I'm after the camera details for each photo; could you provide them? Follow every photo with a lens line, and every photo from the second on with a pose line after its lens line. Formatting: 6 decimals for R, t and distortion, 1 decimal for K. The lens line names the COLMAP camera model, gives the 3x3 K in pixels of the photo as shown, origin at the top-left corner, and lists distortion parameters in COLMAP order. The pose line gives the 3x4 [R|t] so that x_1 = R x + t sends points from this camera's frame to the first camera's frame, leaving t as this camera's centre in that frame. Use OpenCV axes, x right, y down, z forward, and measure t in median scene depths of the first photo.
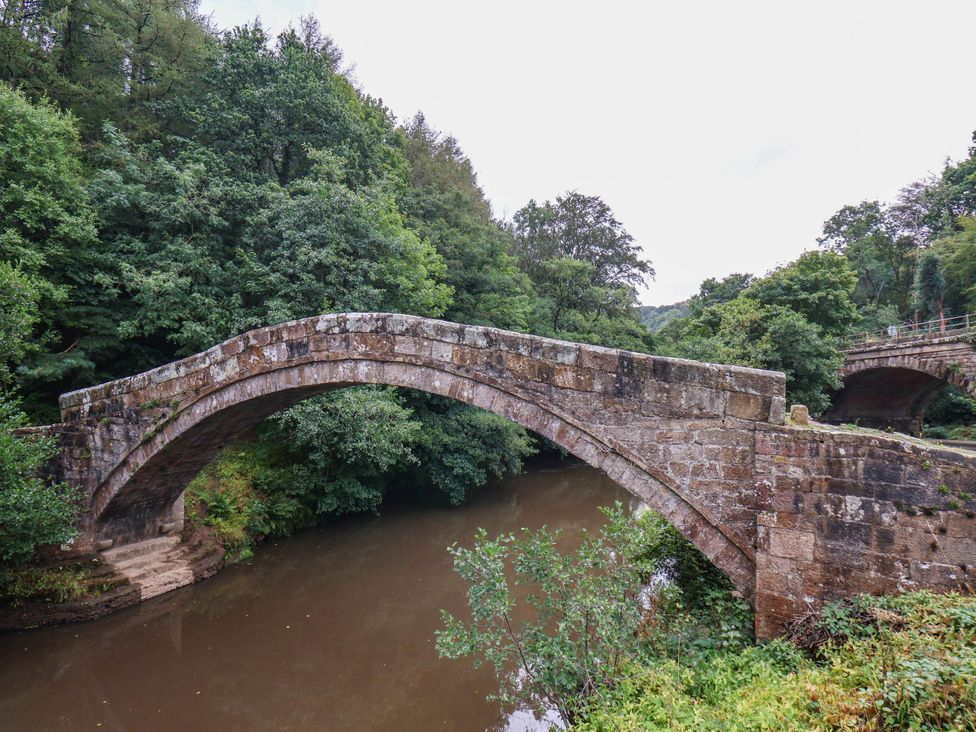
lens RADIAL K [[508.4, 0, 488.9], [0, 508.4, 368.4], [0, 0, 1]] dist [0.001370, -0.013848]
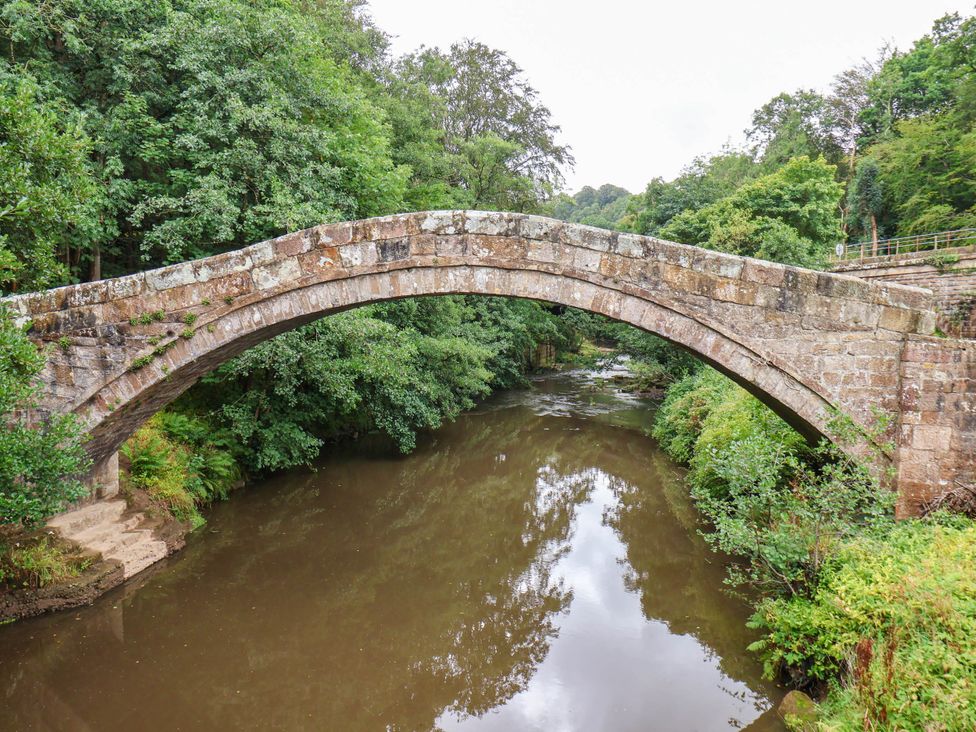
lens RADIAL K [[717.4, 0, 488.0], [0, 717.4, 366.0], [0, 0, 1]] dist [0.007886, 0.001183]
pose [[0.956583, -0.011214, 0.291245, -0.598651], [-0.021577, 0.993793, 0.109132, 0.017565], [-0.290661, -0.110678, 0.950403, -0.177449]]
